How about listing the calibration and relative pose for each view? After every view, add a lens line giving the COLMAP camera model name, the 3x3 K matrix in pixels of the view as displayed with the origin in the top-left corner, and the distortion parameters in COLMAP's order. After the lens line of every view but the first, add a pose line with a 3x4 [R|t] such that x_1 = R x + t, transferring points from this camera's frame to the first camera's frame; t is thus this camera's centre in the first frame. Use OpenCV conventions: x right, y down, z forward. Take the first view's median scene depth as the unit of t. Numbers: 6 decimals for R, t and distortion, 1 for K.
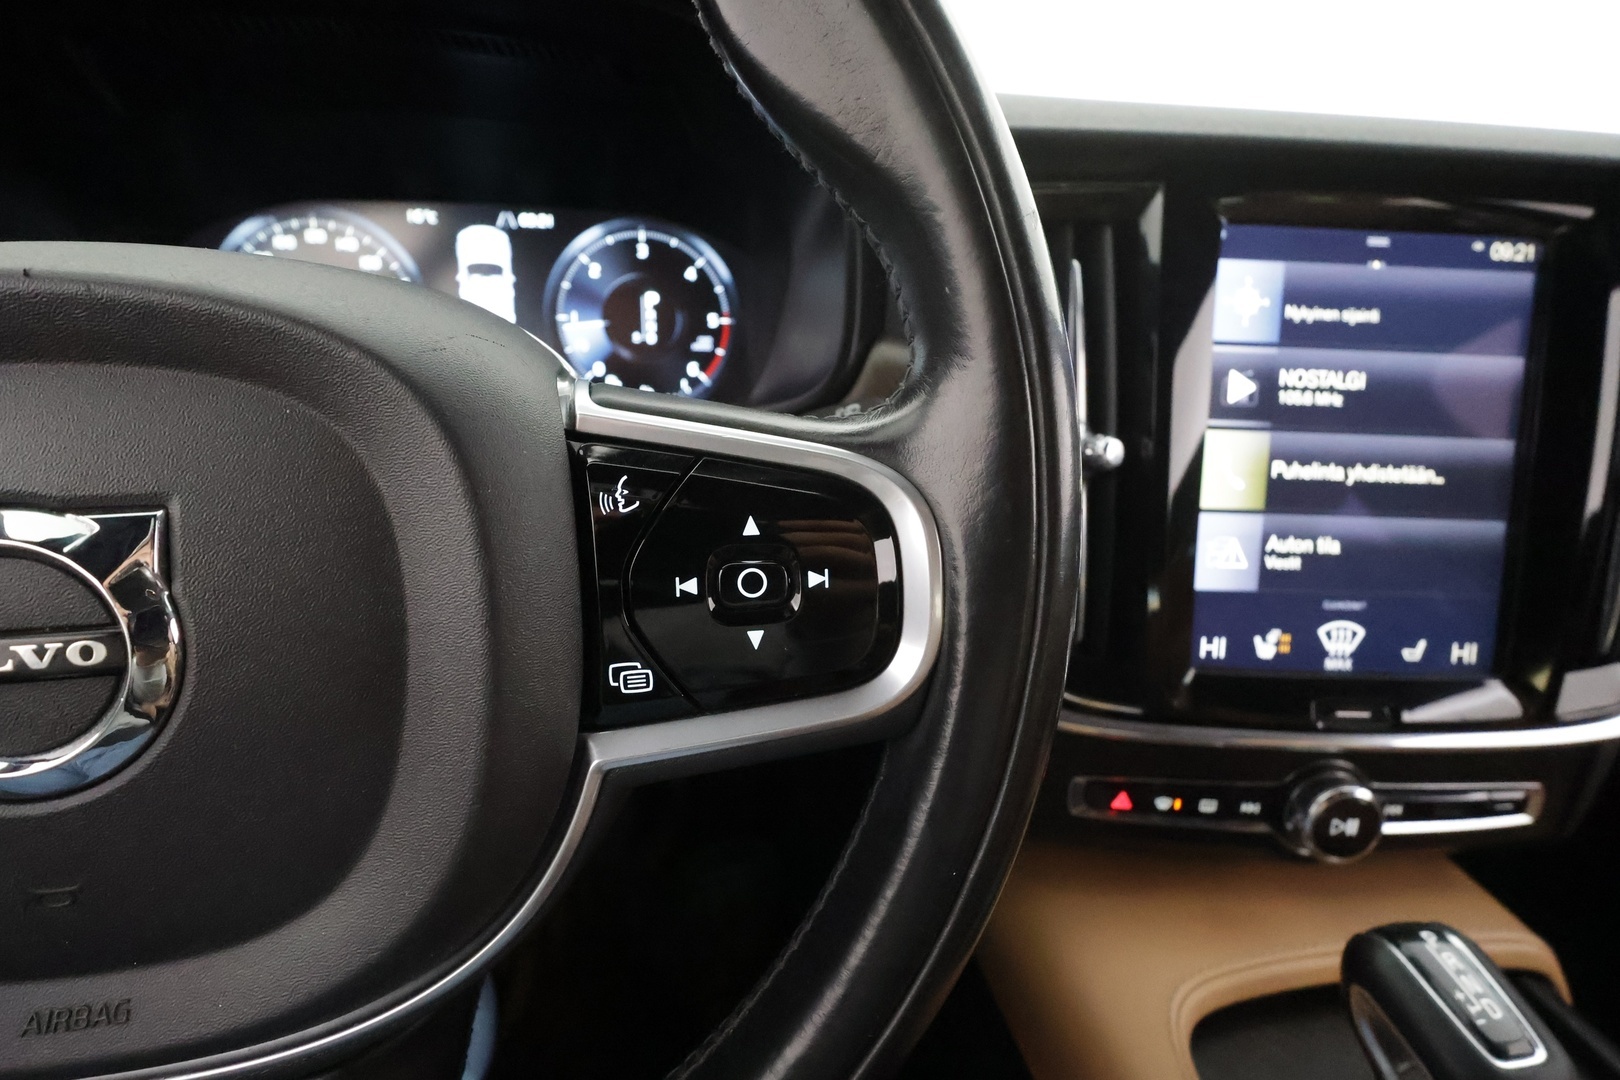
lens RADIAL K [[752.5, 0, 813.6], [0, 752.5, 545.3], [0, 0, 1]] dist [-0.000676, 0.000520]
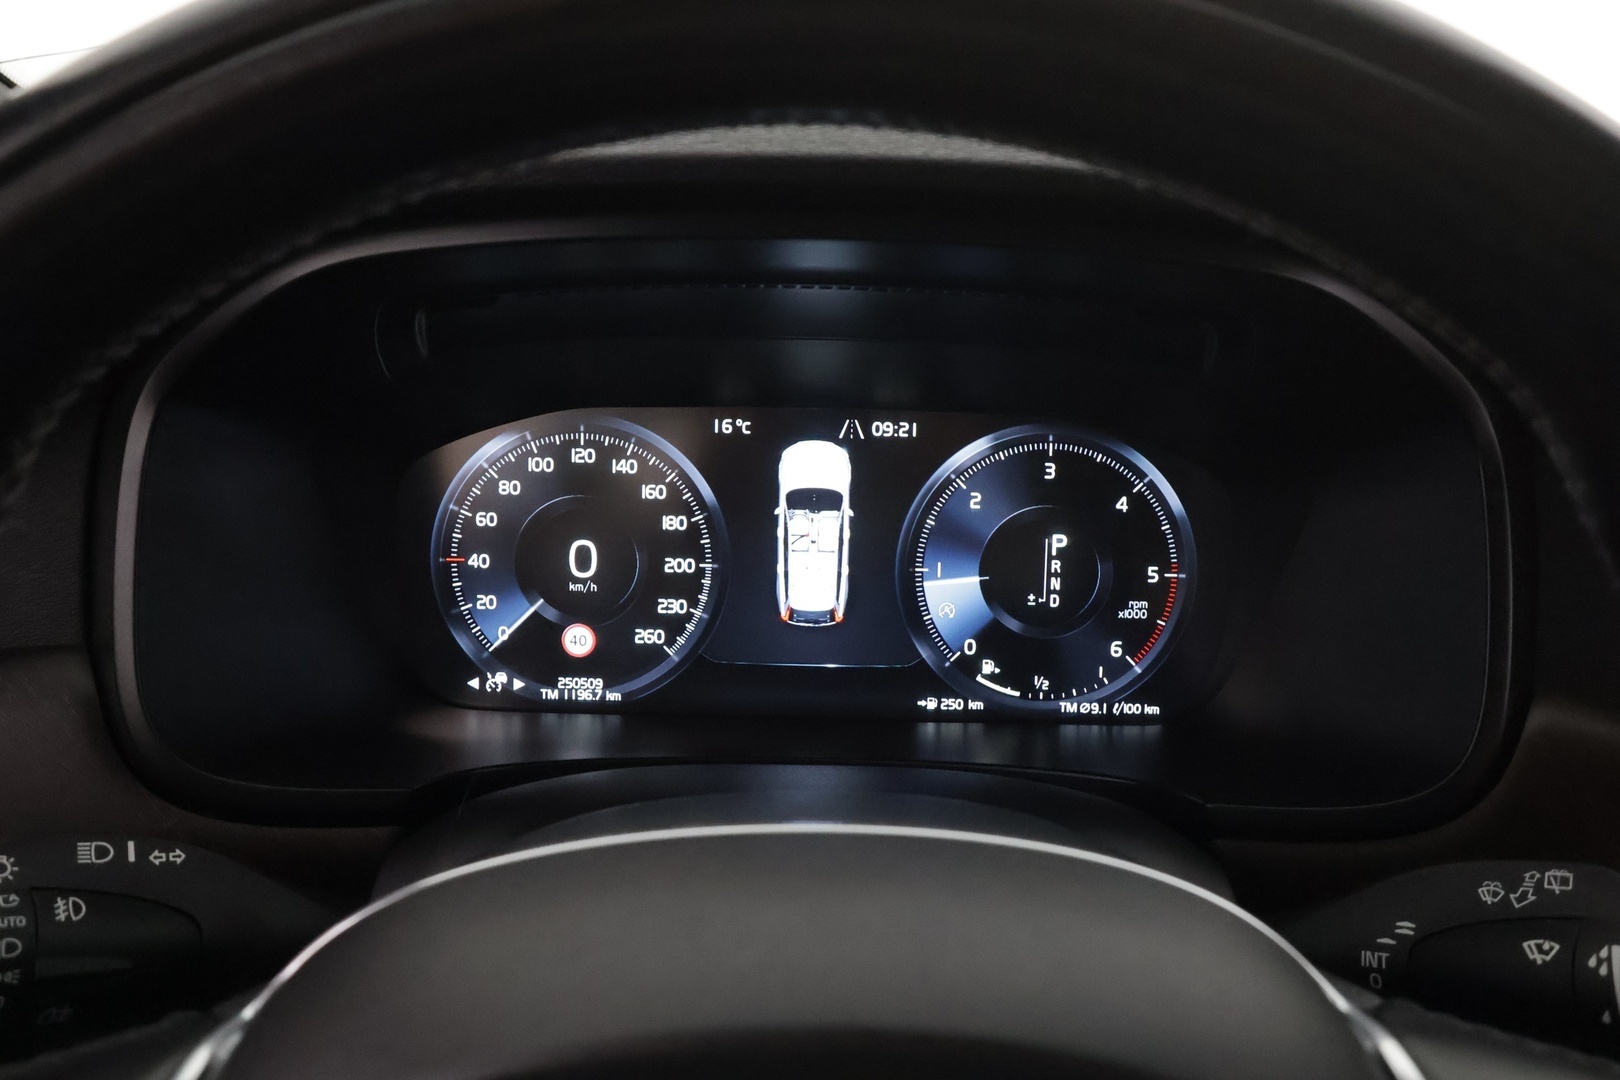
lens RADIAL K [[1282.9, 0, 816.9], [0, 1282.9, 538.3], [0, 0, 1]] dist [0.000483, 0.005297]
pose [[0.987387, 0.024701, -0.156388, -0.269526], [-0.043570, 0.992009, -0.118408, -0.209229], [0.152214, 0.123729, 0.980572, -0.106036]]
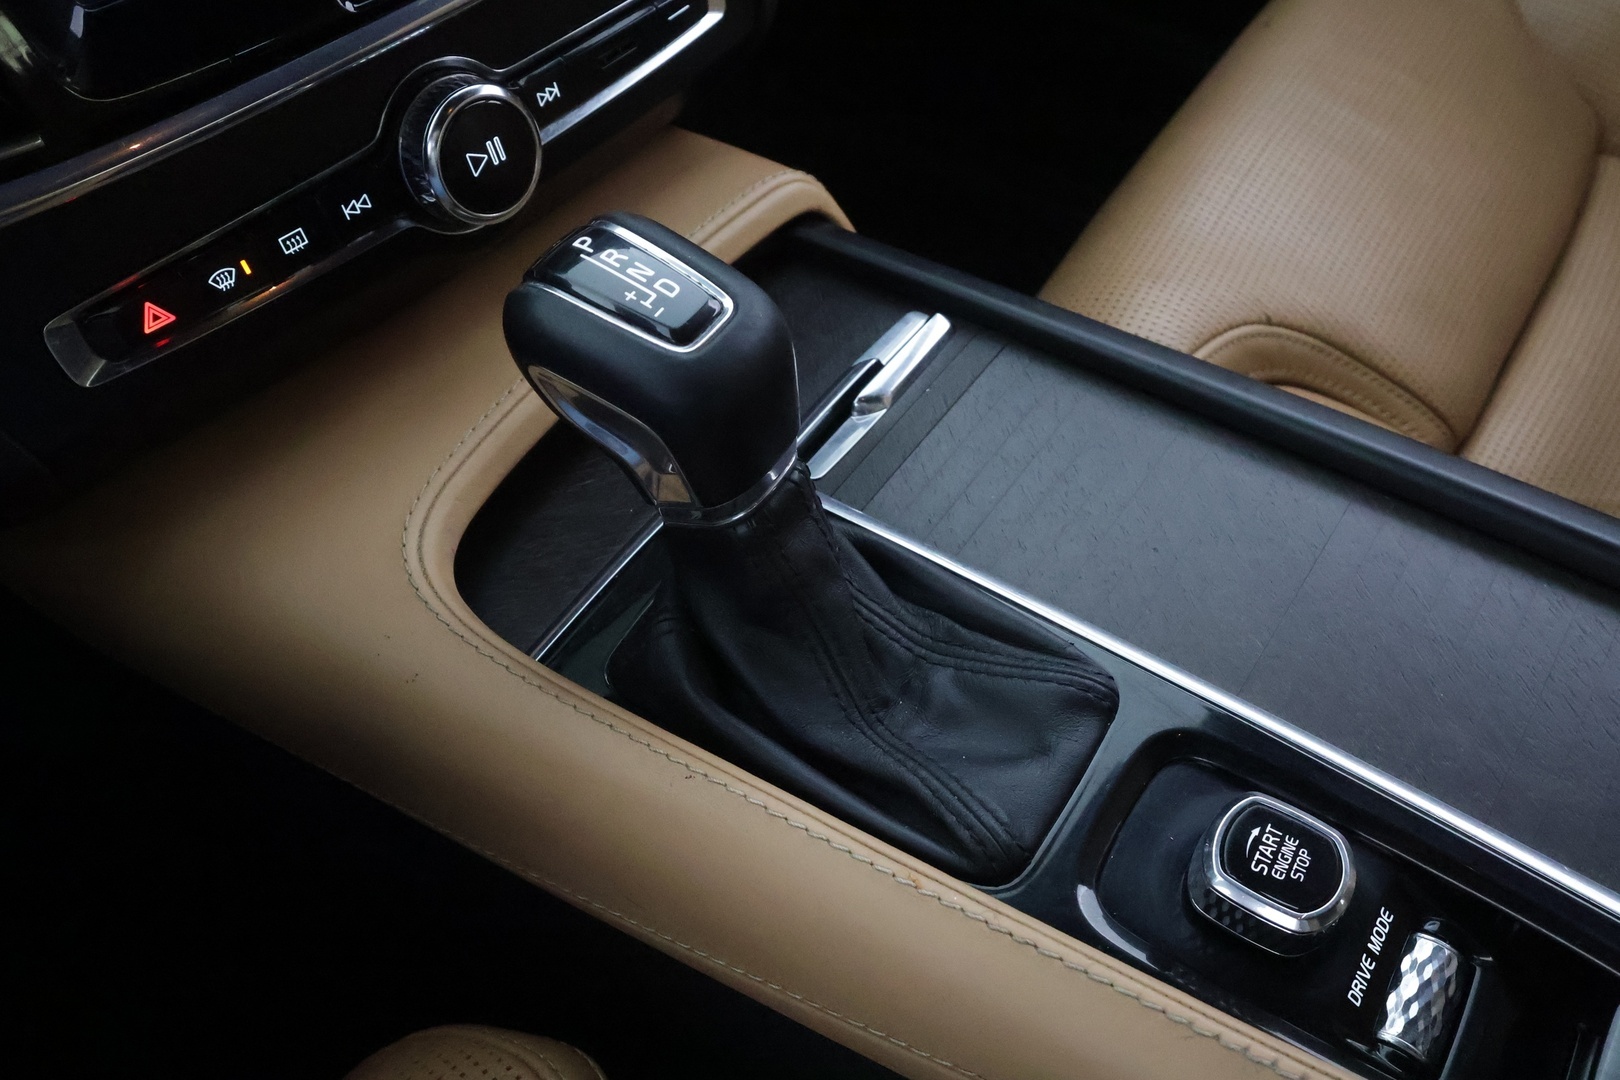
lens RADIAL K [[1282.9, 0, 811.6], [0, 1282.9, 543.0], [0, 0, 1]] dist [0.000483, 0.005297]
pose [[0.671719, -0.611678, 0.417905, 0.216724], [0.364889, 0.764132, 0.531939, 0.132452], [-0.644709, -0.204825, 0.736476, -0.000235]]
